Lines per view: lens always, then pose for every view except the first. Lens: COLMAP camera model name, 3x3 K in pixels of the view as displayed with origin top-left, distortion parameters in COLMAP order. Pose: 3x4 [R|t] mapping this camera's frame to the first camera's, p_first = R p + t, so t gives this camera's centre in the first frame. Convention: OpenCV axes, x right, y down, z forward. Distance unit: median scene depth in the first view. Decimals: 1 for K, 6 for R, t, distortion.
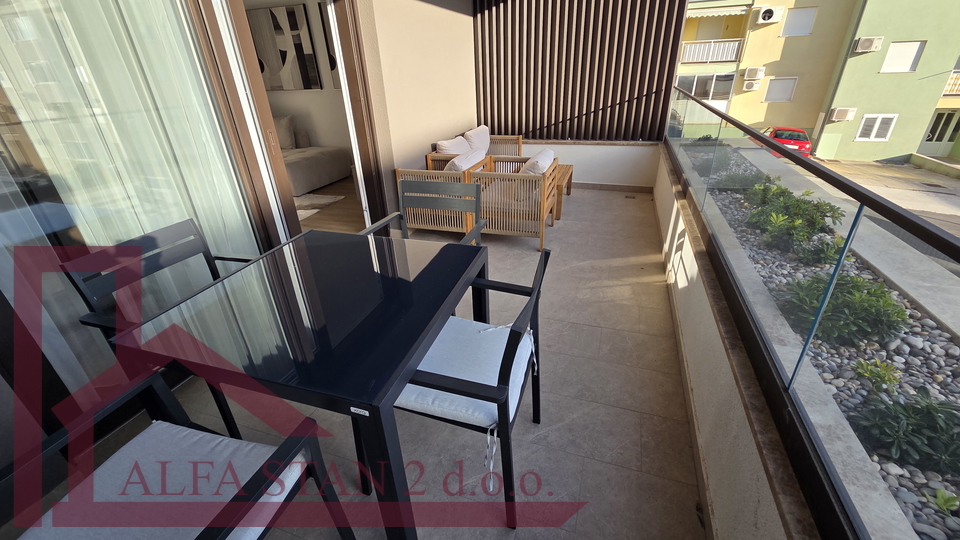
lens RADIAL K [[394.6, 0, 480.0], [0, 394.6, 270.0], [0, 0, 1]] dist [0.003188, 0.000339]
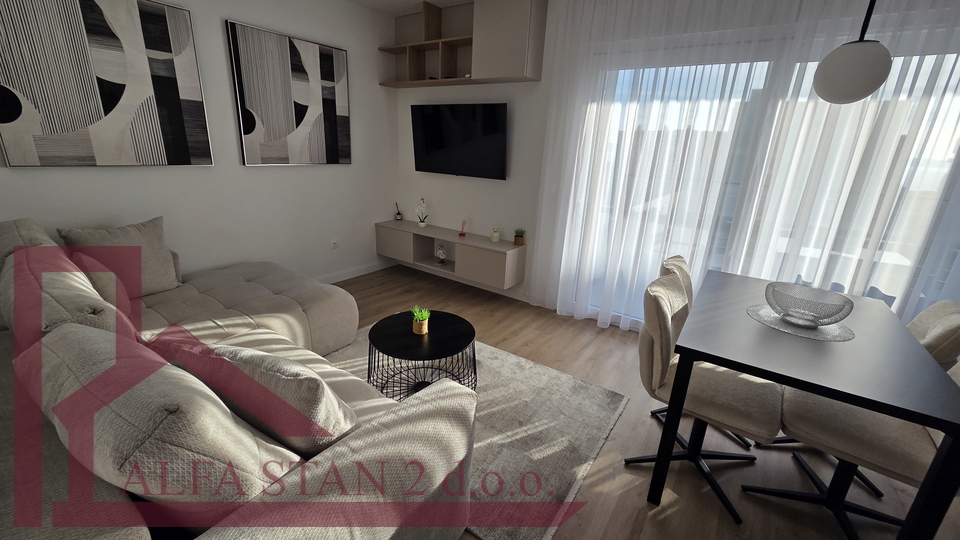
lens RADIAL K [[394.6, 0, 480.0], [0, 394.6, 270.0], [0, 0, 1]] dist [0.003188, 0.000339]
pose [[0.047484, -0.295599, 0.954131, -1.156680], [0.402717, 0.879800, 0.252529, -0.375496], [-0.914092, 0.372254, 0.160819, 0.750355]]
